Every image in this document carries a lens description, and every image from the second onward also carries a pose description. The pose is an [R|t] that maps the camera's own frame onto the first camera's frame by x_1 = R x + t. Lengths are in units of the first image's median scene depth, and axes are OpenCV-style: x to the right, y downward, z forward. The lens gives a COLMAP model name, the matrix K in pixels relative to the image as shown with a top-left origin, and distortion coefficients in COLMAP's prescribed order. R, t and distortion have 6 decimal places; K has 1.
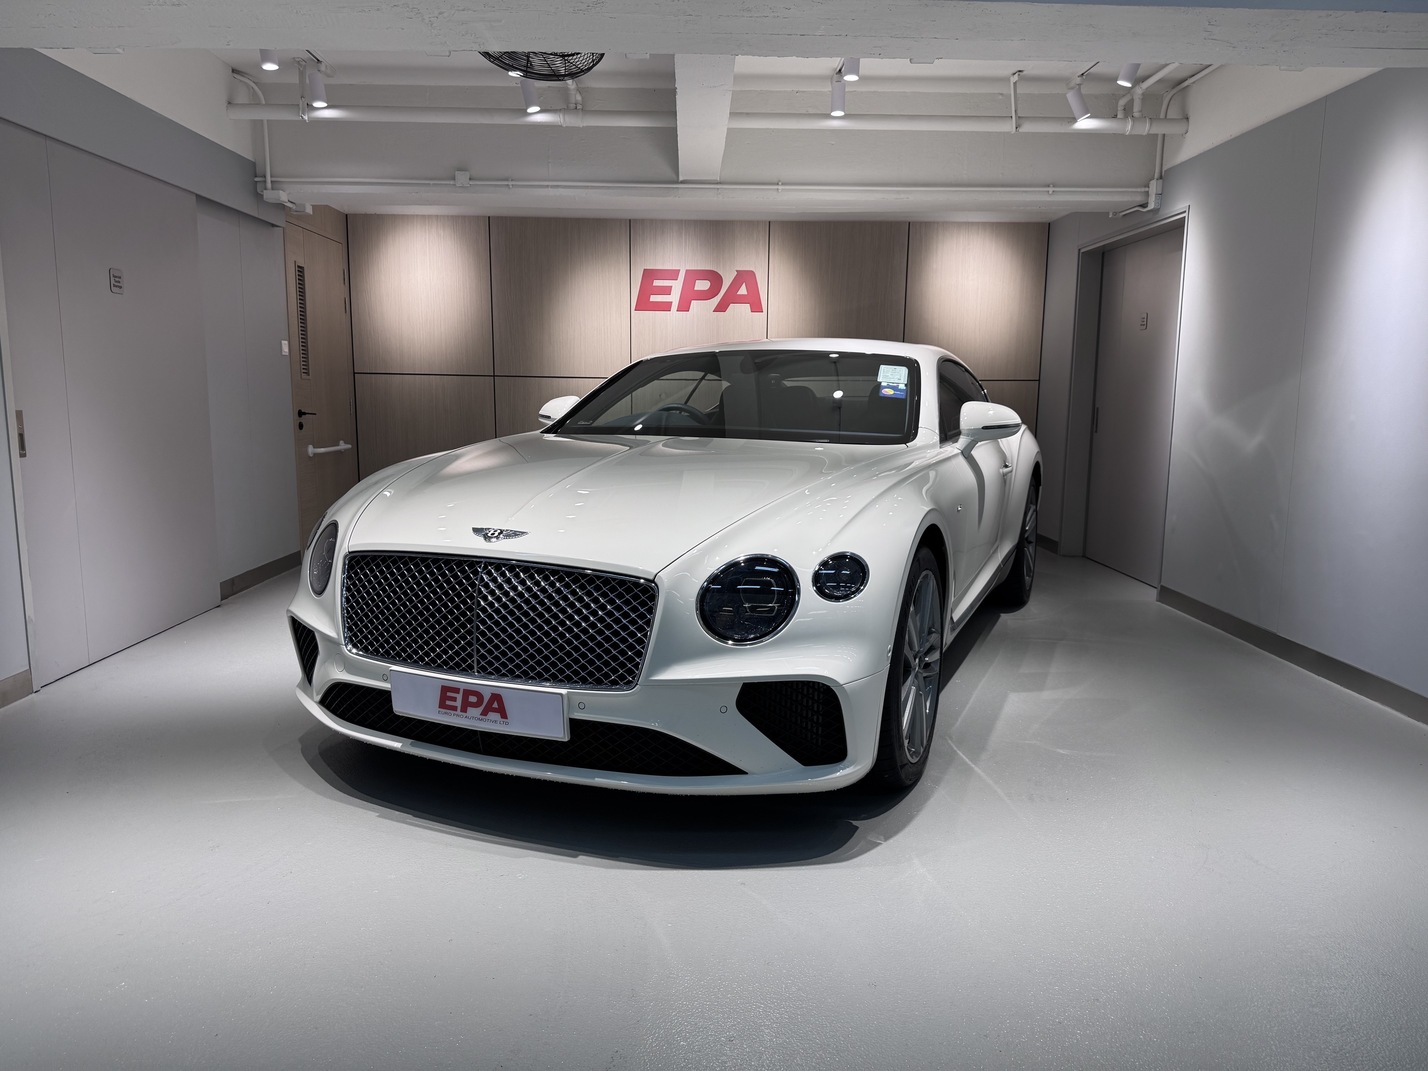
lens RADIAL K [[983.0, 0, 714.0], [0, 983.0, 535.5], [0, 0, 1]] dist [-0.002793, -0.001944]
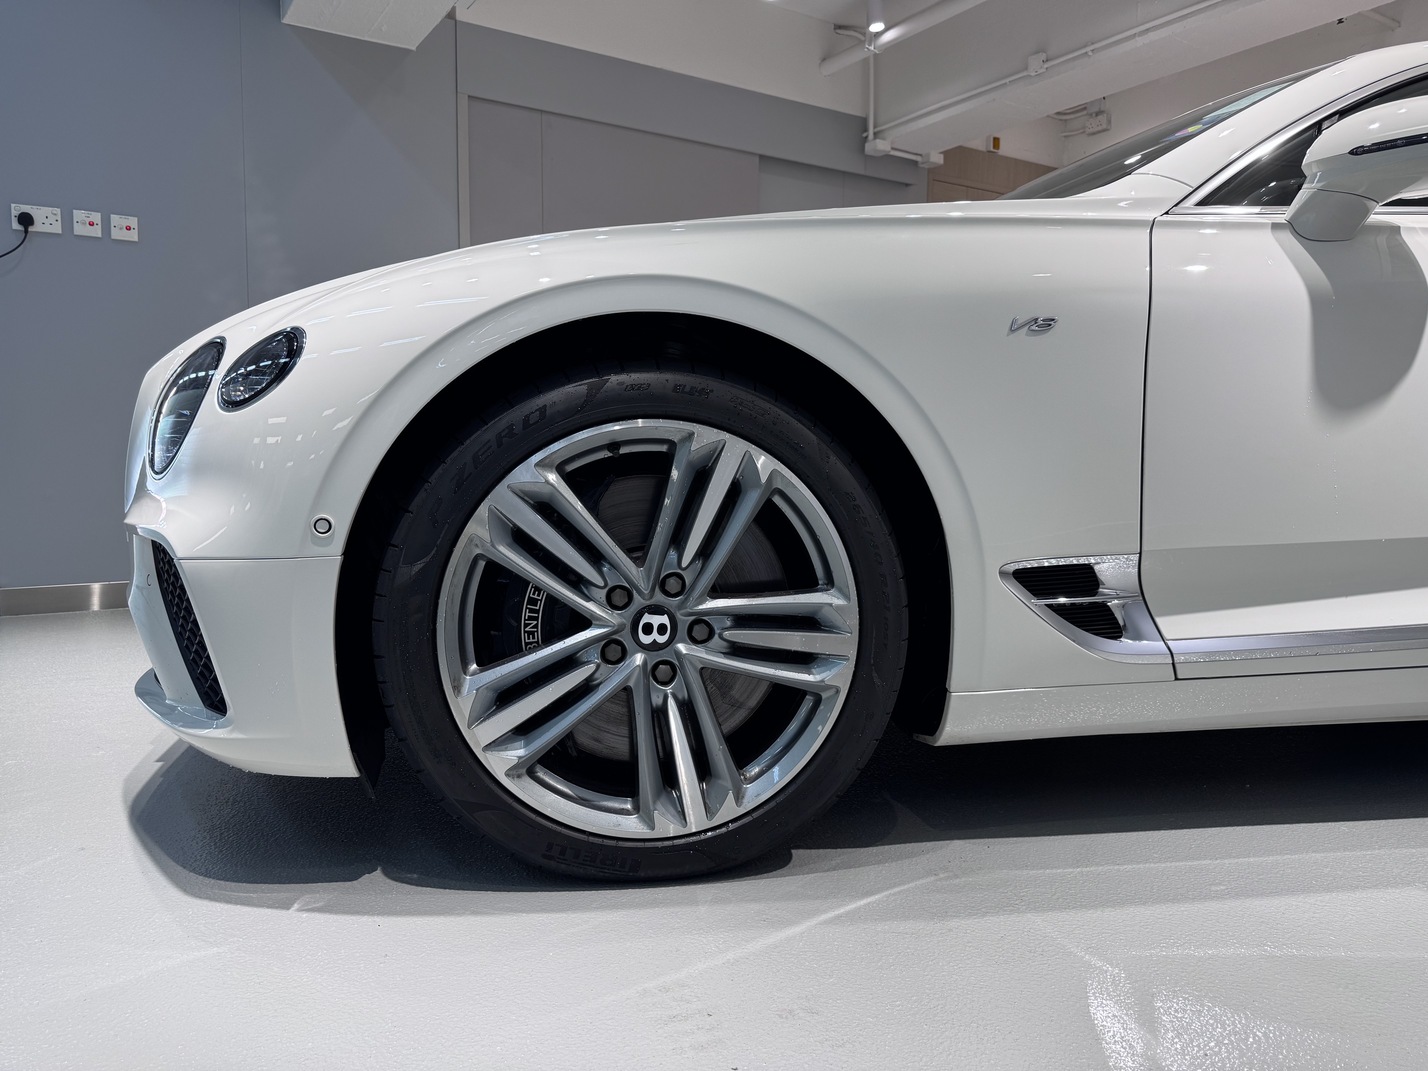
lens RADIAL K [[1017.9, 0, 714.0], [0, 1017.9, 535.5], [0, 0, 1]] dist [0.009715, 0.001446]
pose [[0.548254, 0.064873, -0.833792, 0.307266], [-0.118066, 0.993006, -0.000373, 0.041566], [0.827936, 0.098647, 0.552079, 0.375361]]
